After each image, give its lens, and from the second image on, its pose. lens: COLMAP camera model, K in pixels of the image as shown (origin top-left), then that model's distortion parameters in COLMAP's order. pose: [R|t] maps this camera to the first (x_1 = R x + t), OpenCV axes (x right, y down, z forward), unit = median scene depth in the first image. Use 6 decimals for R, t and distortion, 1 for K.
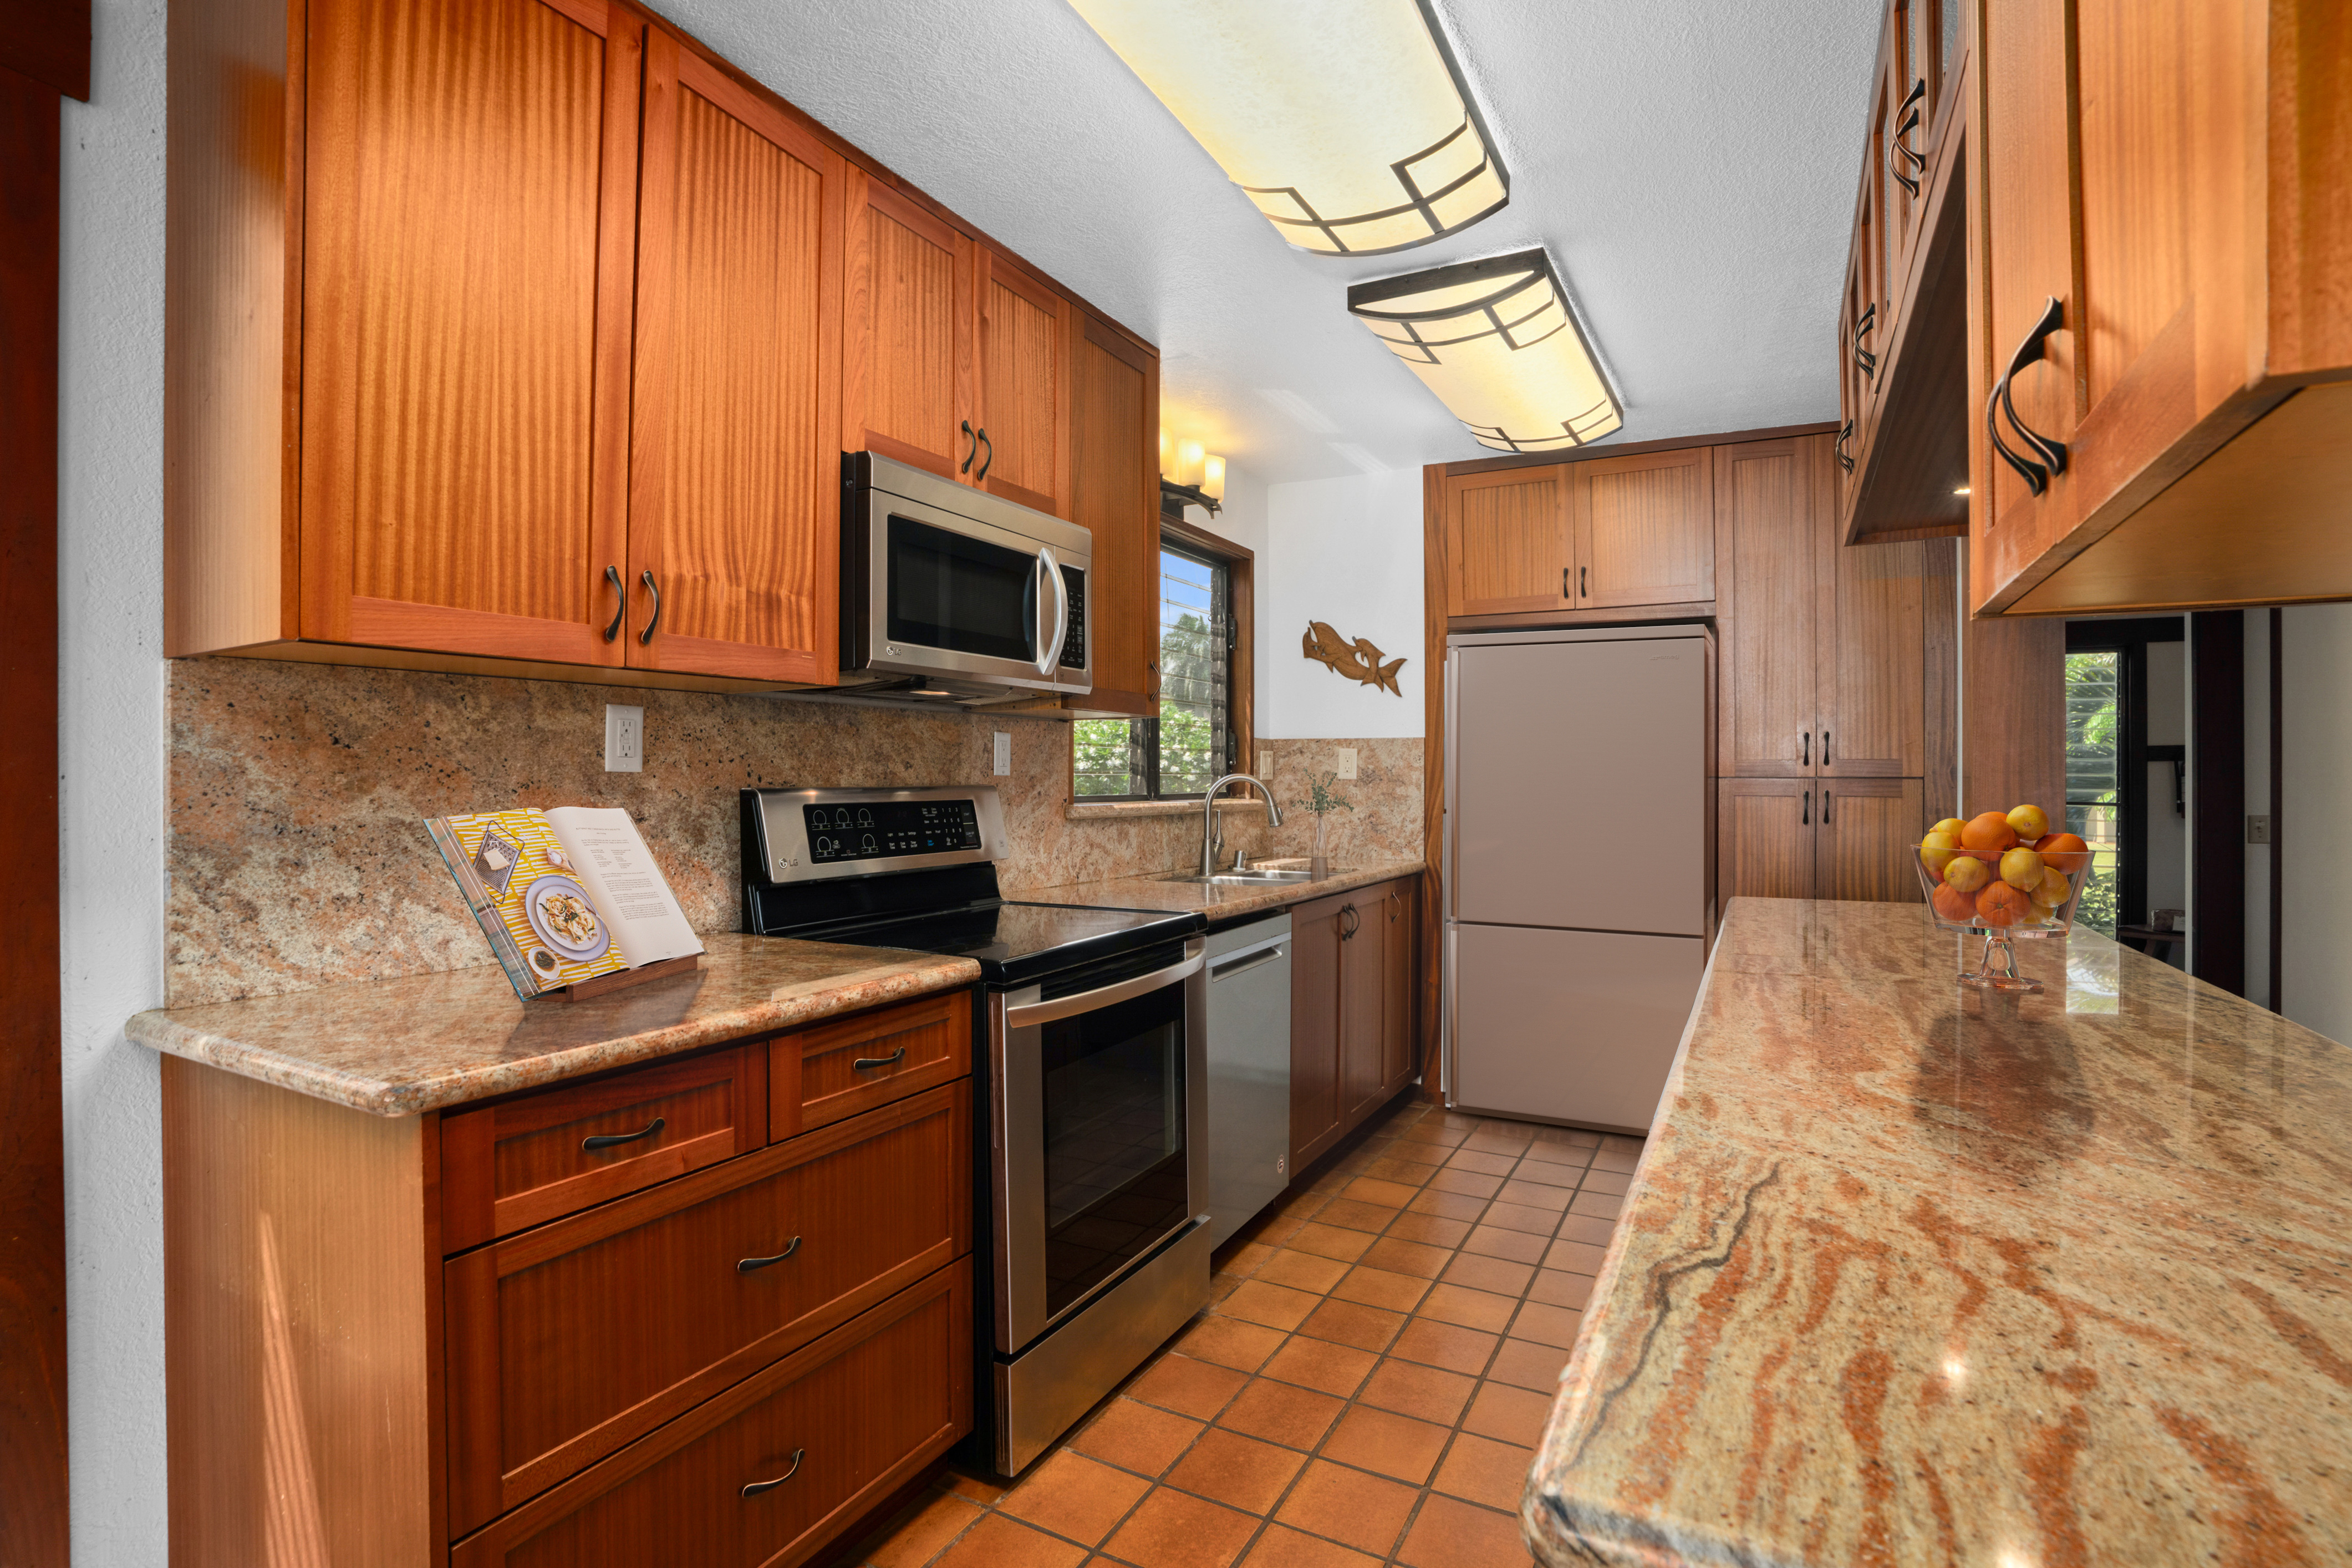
lens RADIAL K [[1152.8, 0, 1170.2], [0, 1152.8, 784.4], [0, 0, 1]] dist [-0.068206, 0.013767]
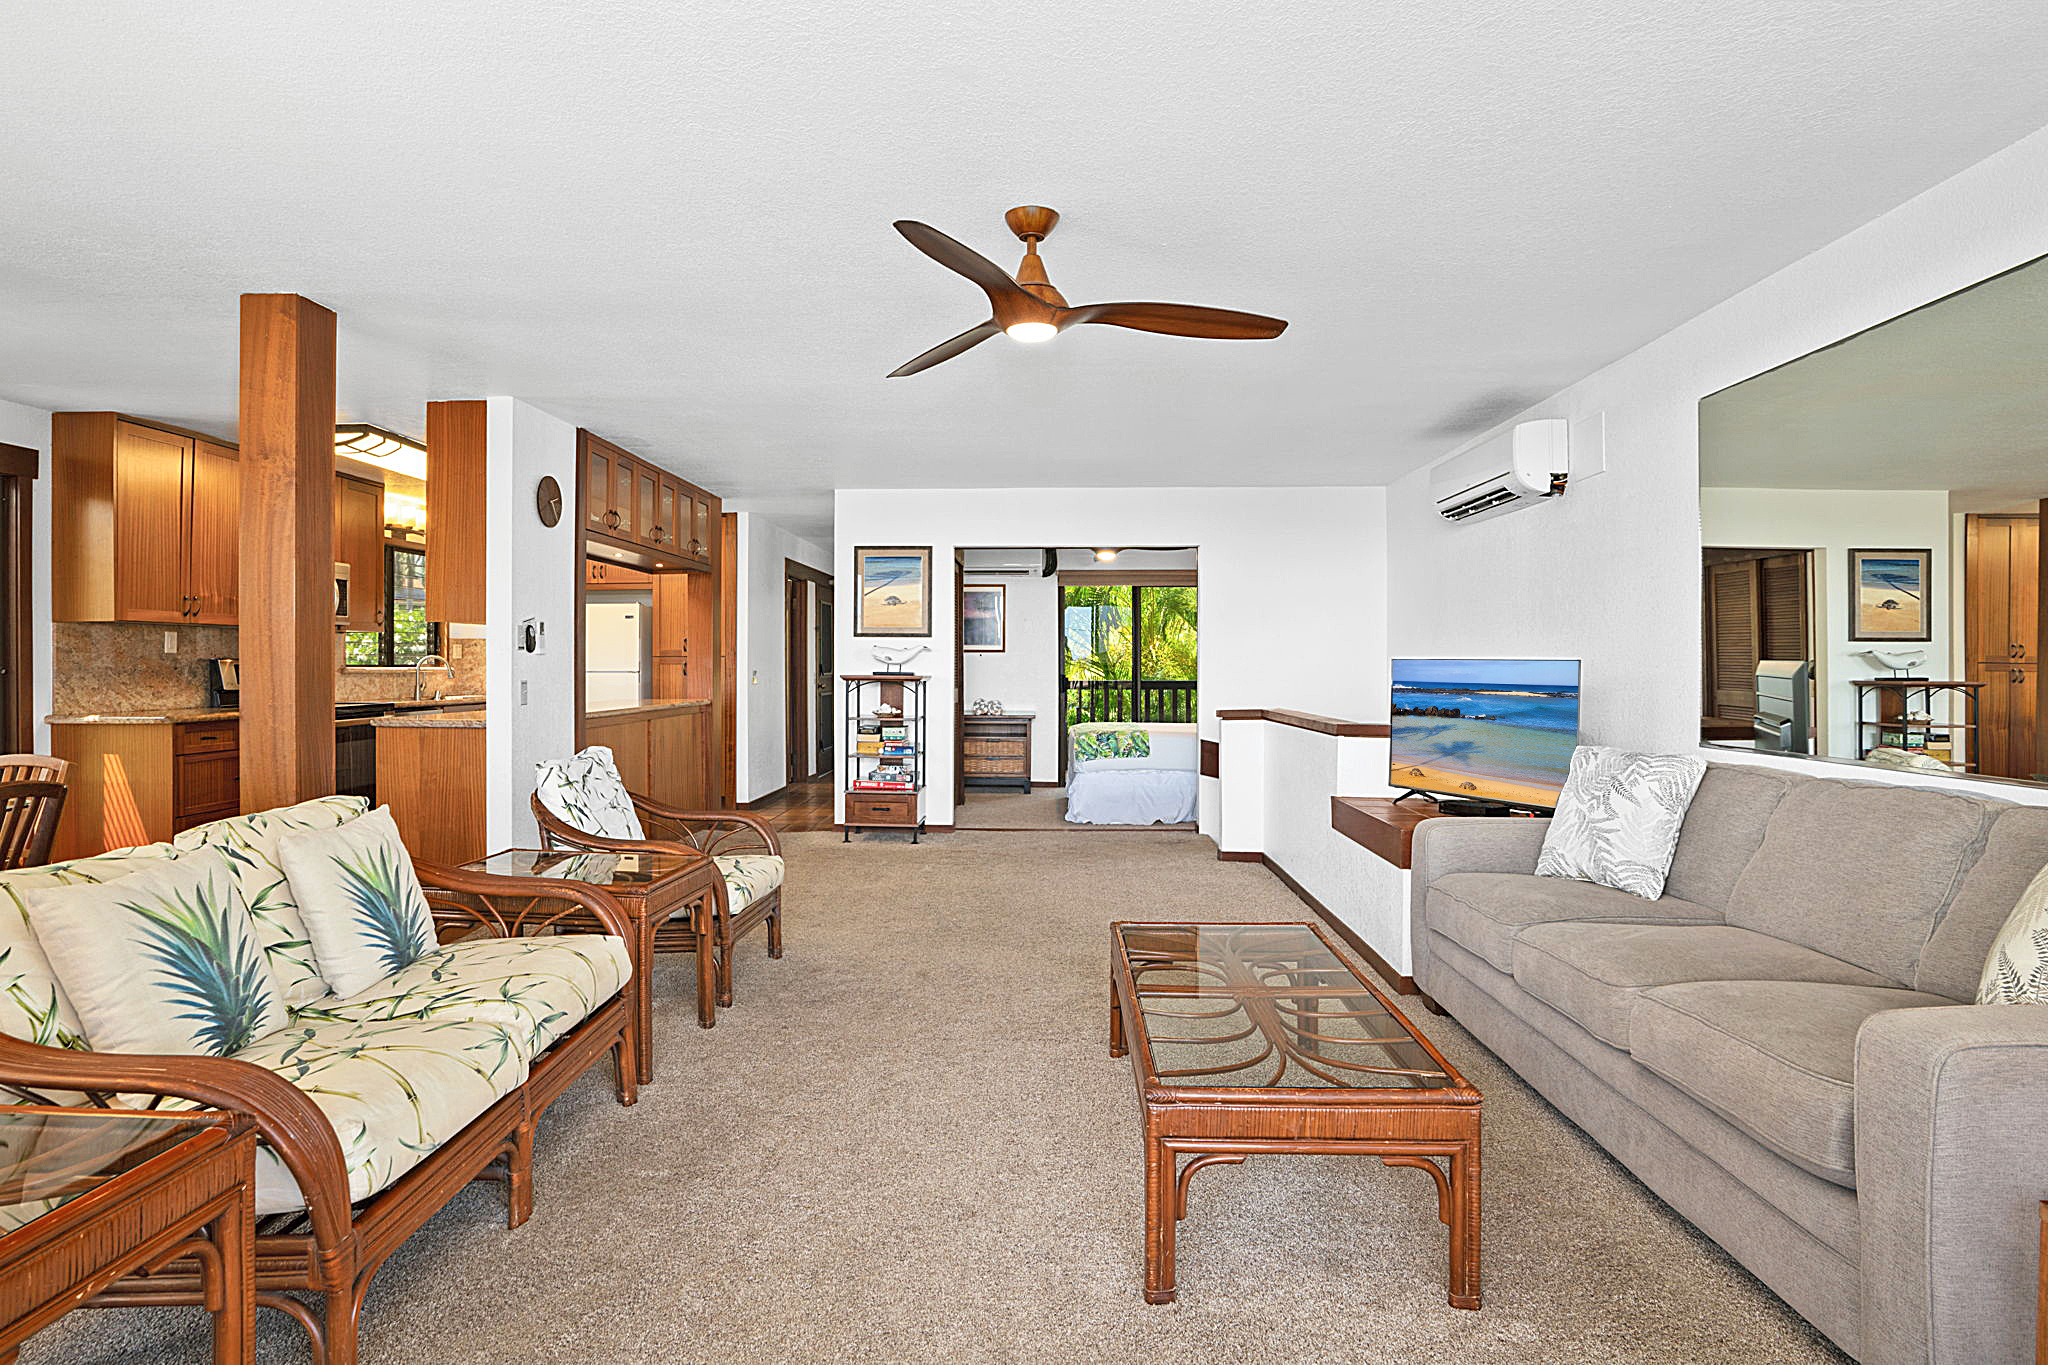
lens RADIAL K [[1003.8, 0, 1019.0], [0, 1003.8, 682.8], [0, 0, 1]] dist [-0.068206, 0.013767]
pose [[0.884750, -0.008935, 0.465980, 0.409508], [0.001992, 0.999880, 0.015390, 0.041463], [-0.466062, -0.012688, 0.884661, -2.802855]]
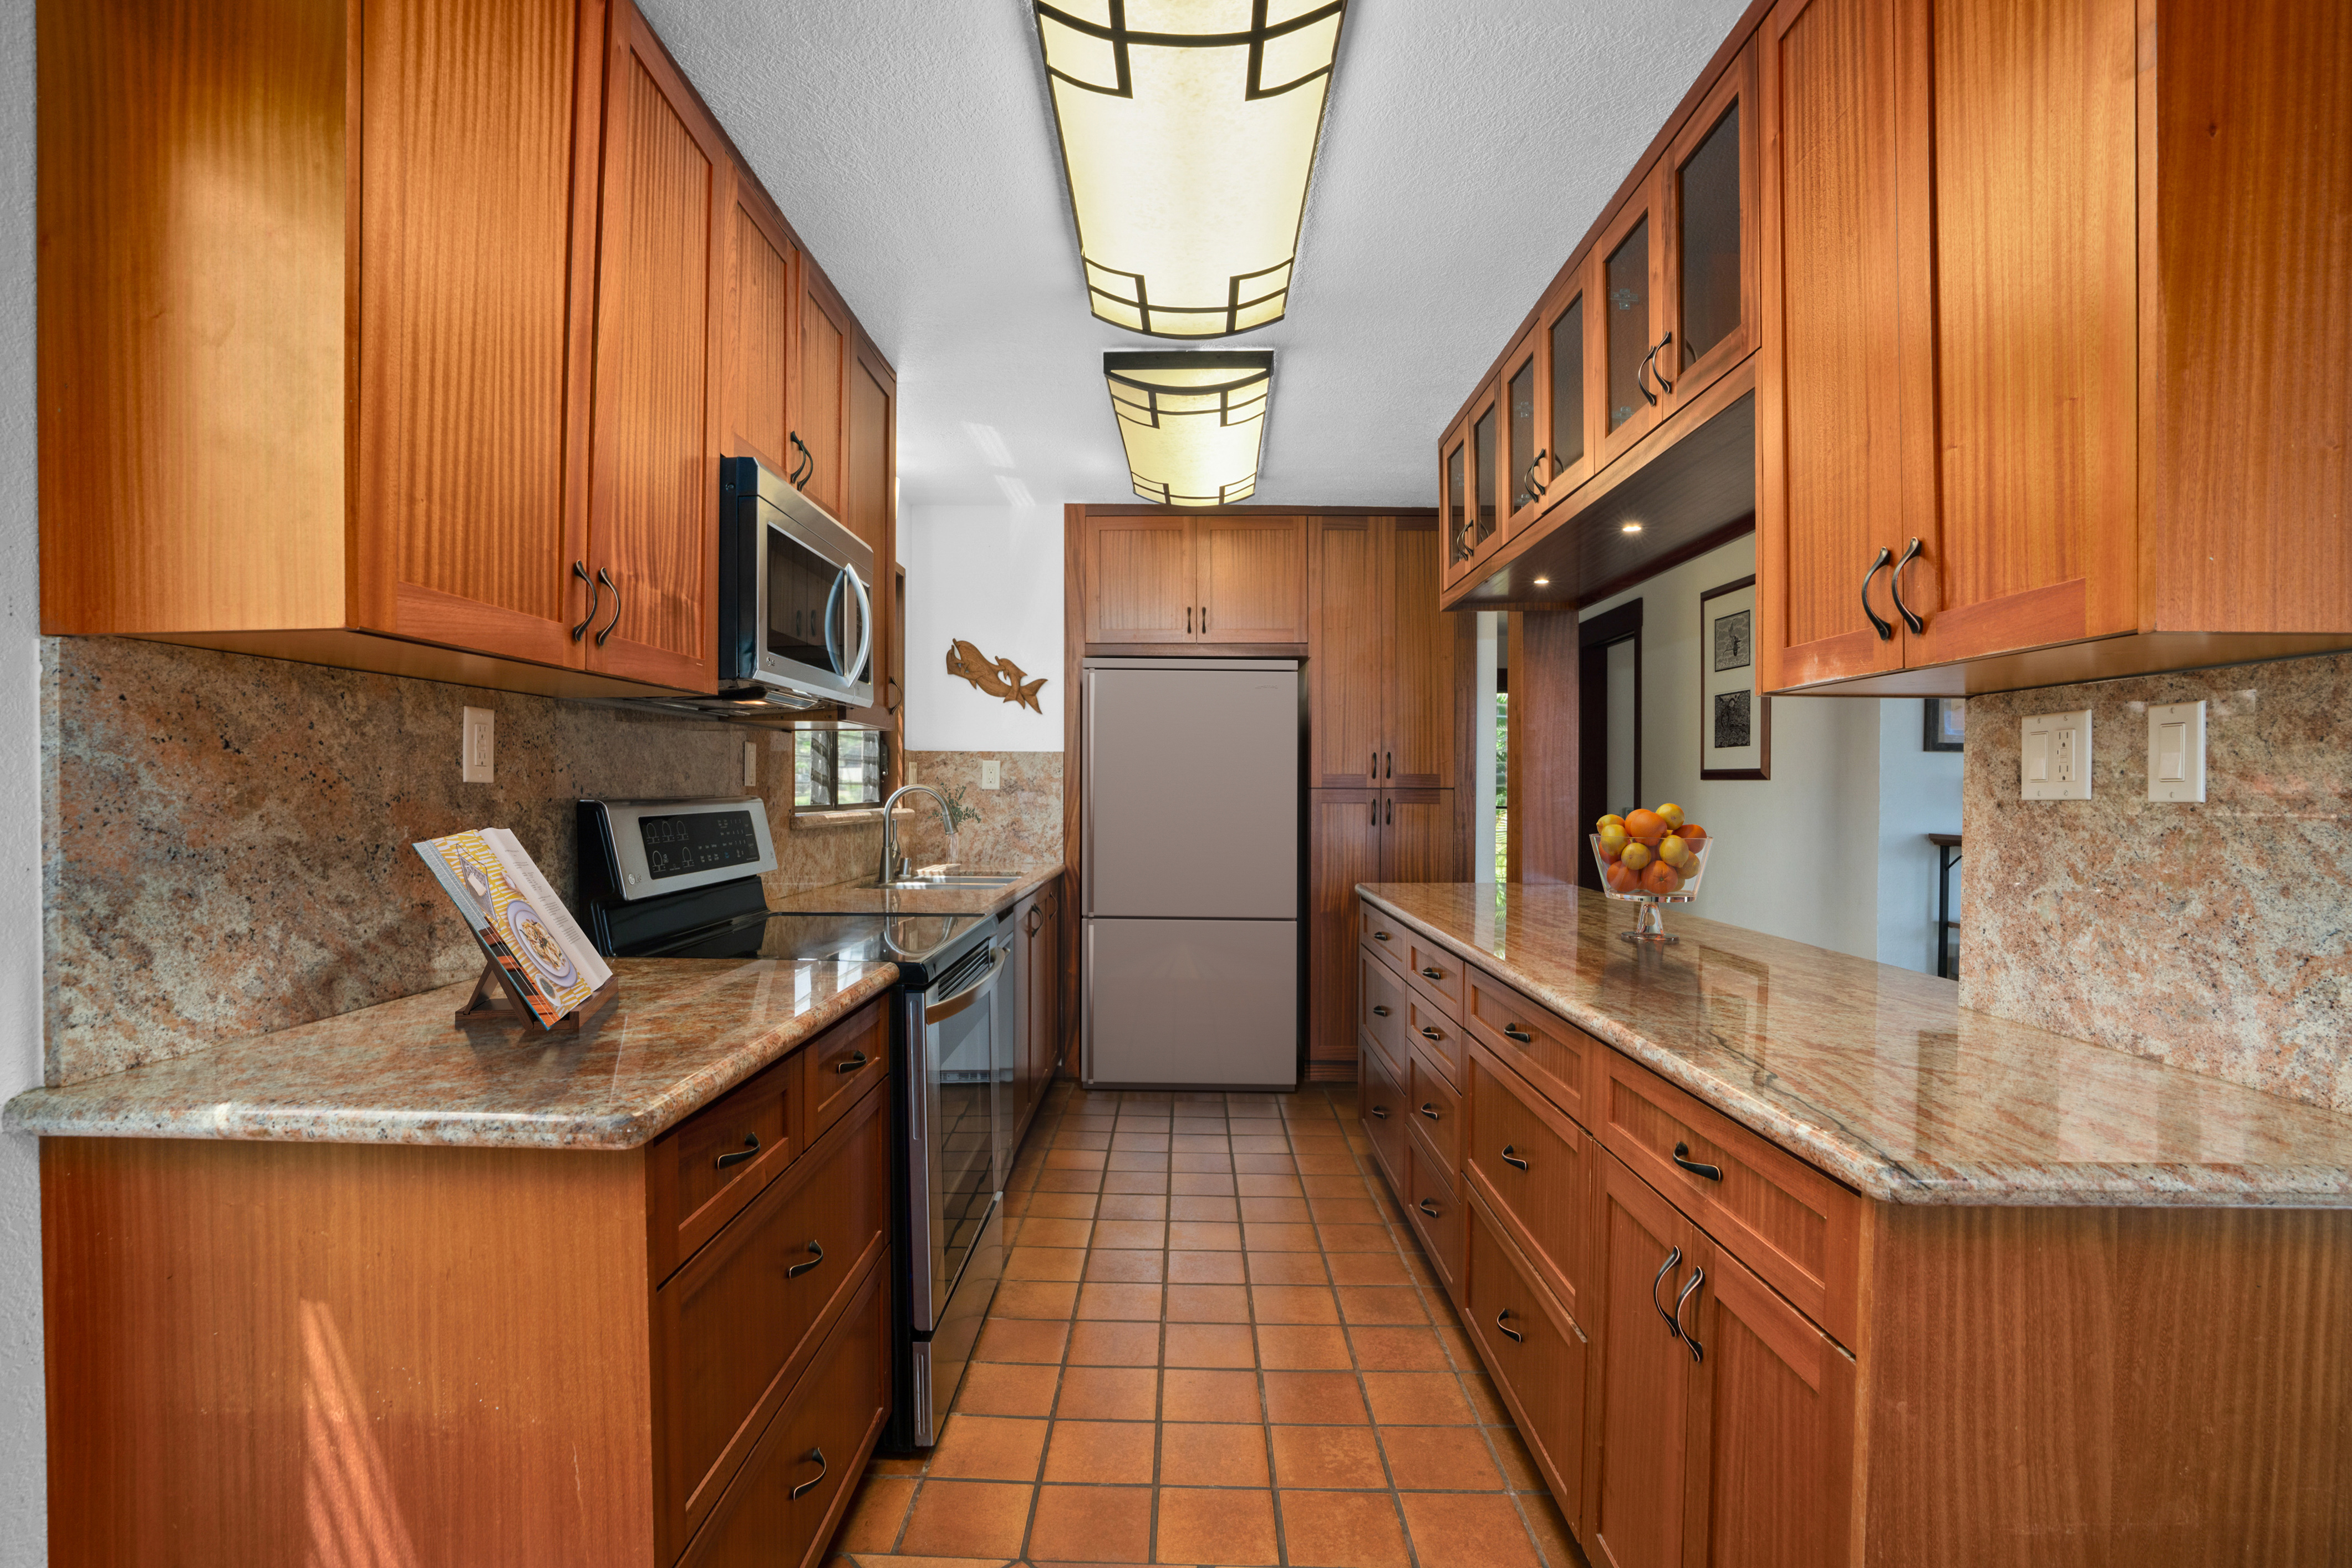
lens RADIAL K [[1133.7, 0, 1168.6], [0, 1133.7, 803.2], [0, 0, 1]] dist [-0.044128, 0.001059]
pose [[0.888941, -0.004860, 0.457996, -0.461448], [0.000916, 0.999961, 0.008833, -0.001976], [-0.458021, -0.007432, 0.888910, -0.034549]]
